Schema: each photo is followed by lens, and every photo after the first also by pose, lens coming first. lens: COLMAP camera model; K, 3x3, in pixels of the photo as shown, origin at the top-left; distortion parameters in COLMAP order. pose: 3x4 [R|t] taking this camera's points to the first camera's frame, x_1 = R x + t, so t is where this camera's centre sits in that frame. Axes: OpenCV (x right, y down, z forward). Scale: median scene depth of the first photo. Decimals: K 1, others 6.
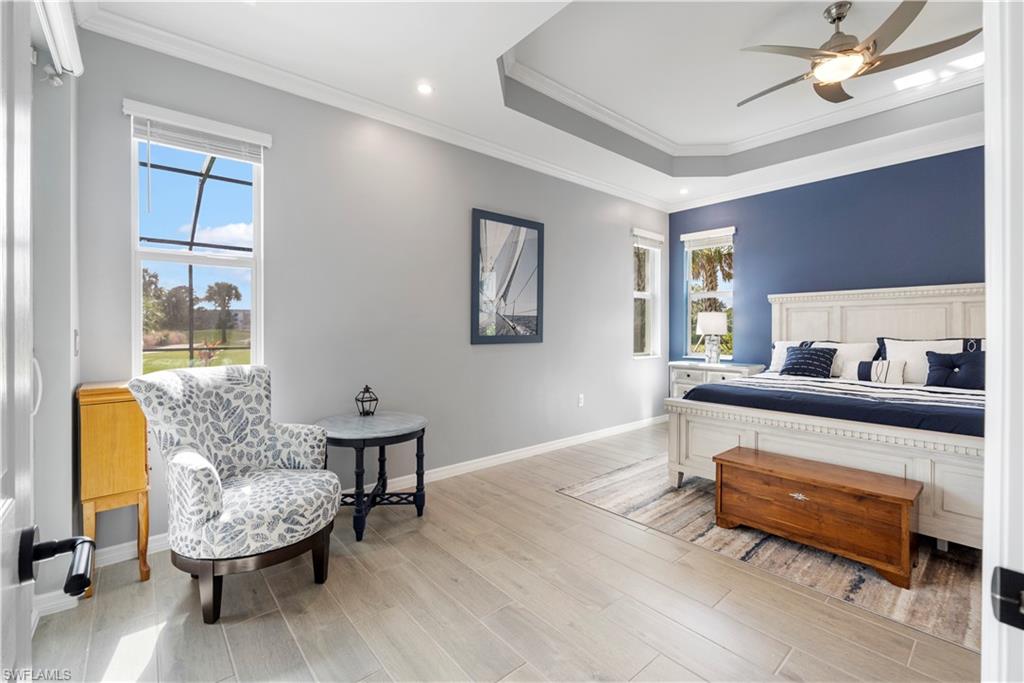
lens RADIAL K [[441.3, 0, 509.9], [0, 441.3, 331.2], [0, 0, 1]] dist [0.000945, 0.000241]
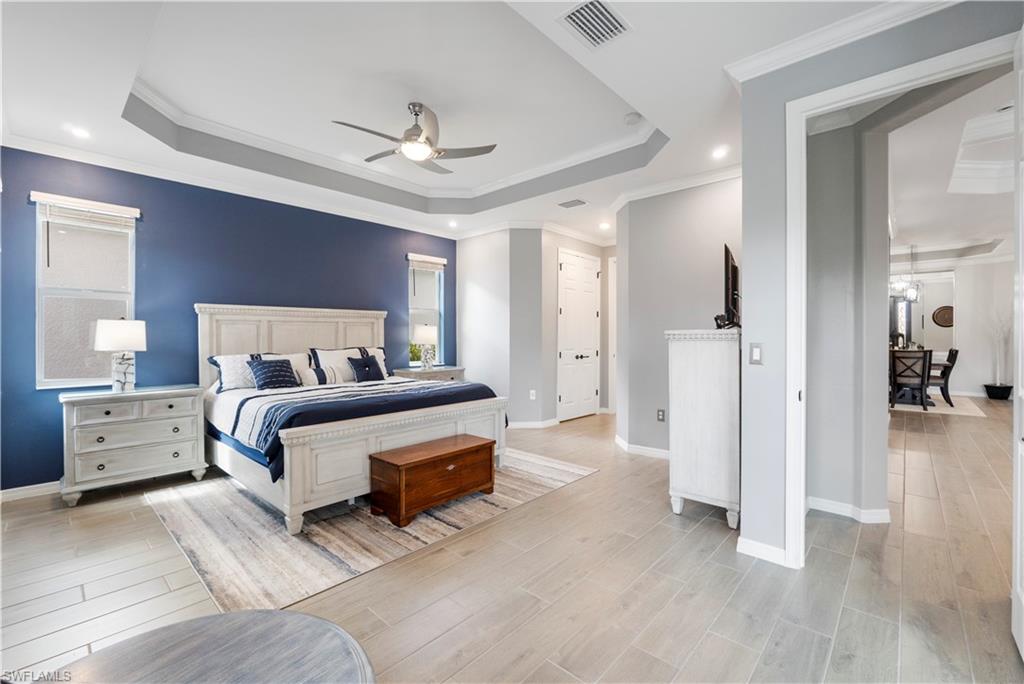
lens RADIAL K [[431.8, 0, 512.0], [0, 431.8, 342.0], [0, 0, 1]] dist [-0.000974, -0.000042]
pose [[-0.119022, -0.015338, 0.992773, -0.568553], [0.004633, 0.999861, 0.016003, -0.027768], [-0.992881, 0.006504, -0.118935, 0.803018]]
